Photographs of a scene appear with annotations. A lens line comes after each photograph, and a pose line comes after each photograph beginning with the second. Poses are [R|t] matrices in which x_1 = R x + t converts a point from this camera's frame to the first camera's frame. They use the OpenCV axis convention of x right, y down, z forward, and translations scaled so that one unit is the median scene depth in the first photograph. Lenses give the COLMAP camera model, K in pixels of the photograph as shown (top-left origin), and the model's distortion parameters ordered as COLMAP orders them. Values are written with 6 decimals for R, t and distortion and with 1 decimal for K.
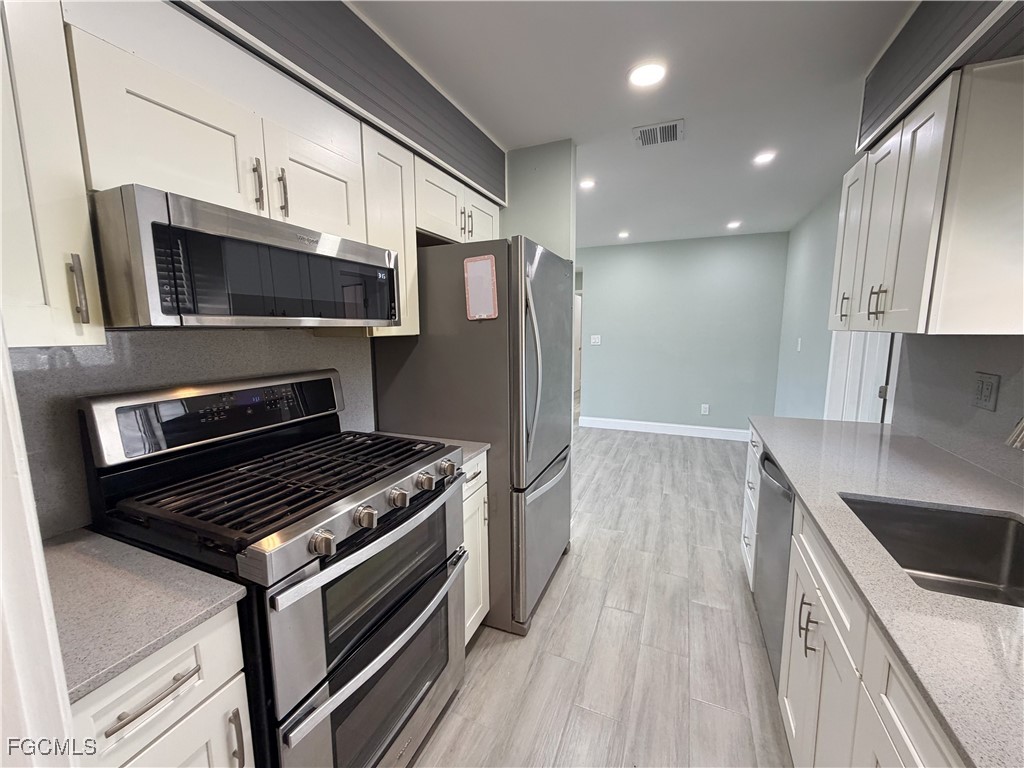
lens RADIAL K [[408.8, 0, 509.5], [0, 408.8, 383.4], [0, 0, 1]] dist [0.001905, 0.000031]
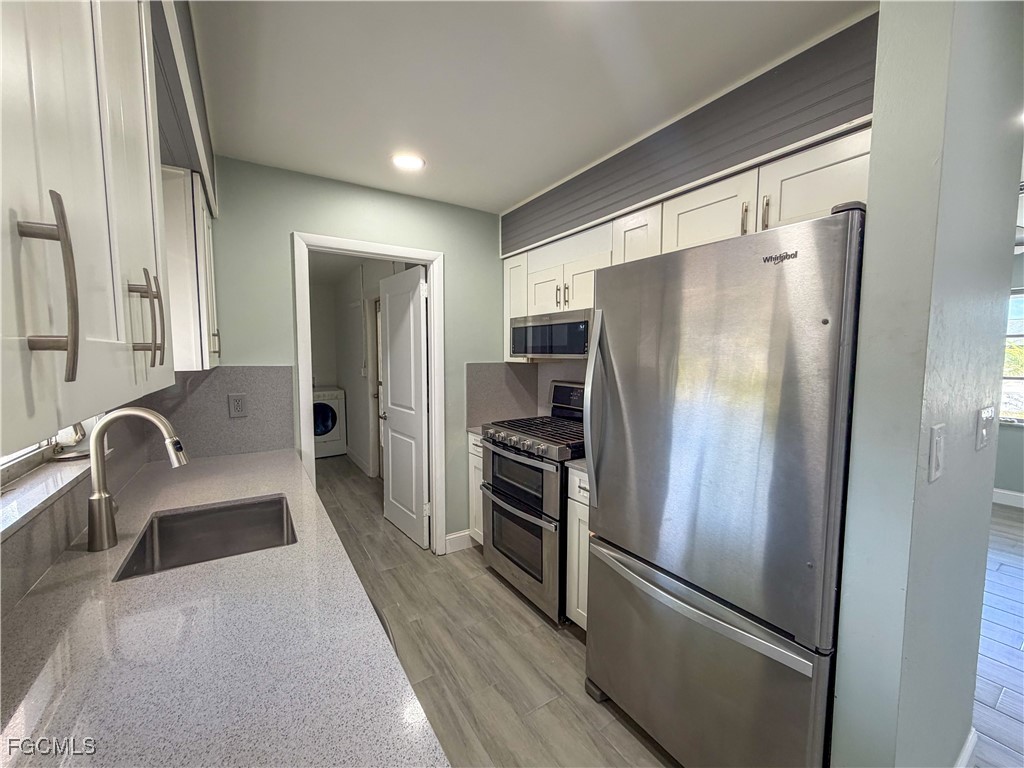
lens RADIAL K [[408.8, 0, 511.1], [0, 408.8, 388.4], [0, 0, 1]] dist [0.001905, 0.000031]
pose [[-0.562859, 0.068054, -0.823746, 1.059143], [-0.104813, 0.982683, 0.152802, -0.225651], [0.819880, 0.172346, -0.545979, 1.549641]]
